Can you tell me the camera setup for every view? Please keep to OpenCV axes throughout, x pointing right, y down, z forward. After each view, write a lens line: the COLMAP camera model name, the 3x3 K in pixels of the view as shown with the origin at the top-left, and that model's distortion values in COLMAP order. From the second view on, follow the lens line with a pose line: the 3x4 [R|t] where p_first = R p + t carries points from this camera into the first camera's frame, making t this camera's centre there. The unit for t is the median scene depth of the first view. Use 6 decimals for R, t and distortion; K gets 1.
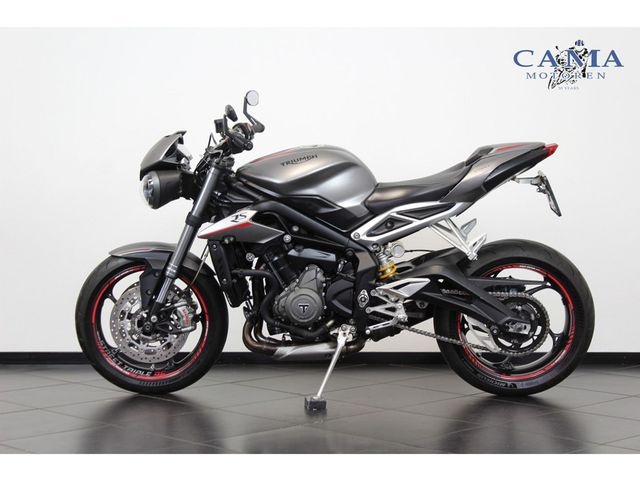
lens RADIAL K [[1299.9, 0, 320.3], [0, 1299.9, 242.3], [0, 0, 1]] dist [0.035340, 0.000000]
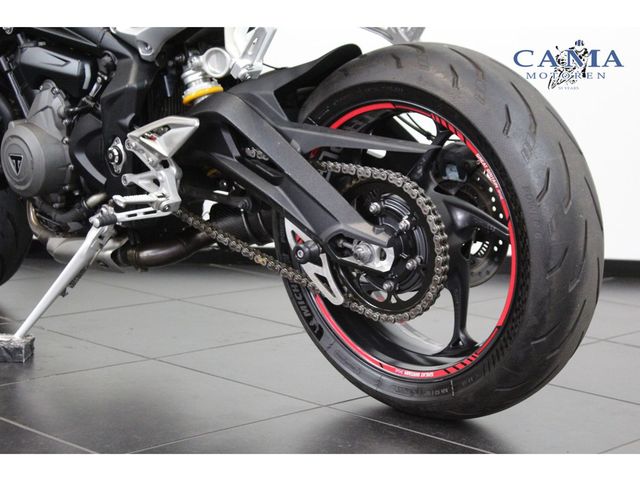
lens RADIAL K [[1299.9, 0, 318.8], [0, 1299.9, 238.1], [0, 0, 1]] dist [0.035340, 0.000000]
pose [[0.742108, 0.115284, -0.660292, 0.415379], [-0.066315, 0.992893, 0.098824, 0.021133], [0.666992, -0.029551, 0.744479, 0.688004]]
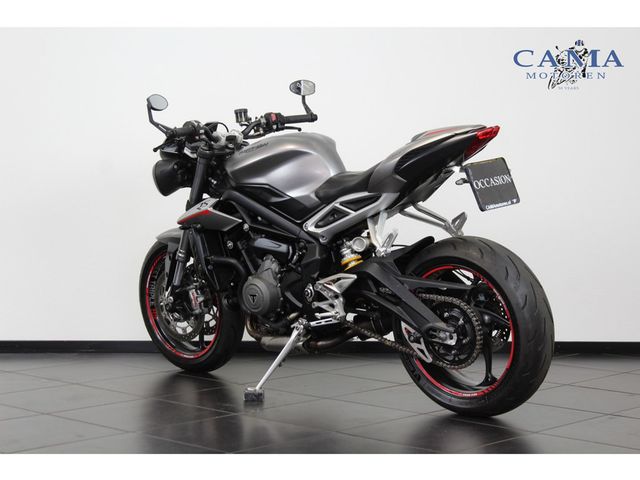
lens RADIAL K [[1299.9, 0, 321.2], [0, 1299.9, 237.0], [0, 0, 1]] dist [0.035340, 0.000000]
pose [[0.743966, 0.034983, -0.667302, 0.678639], [-0.033686, 0.999322, 0.014833, -0.012028], [0.667368, 0.011444, 0.744640, 0.292800]]
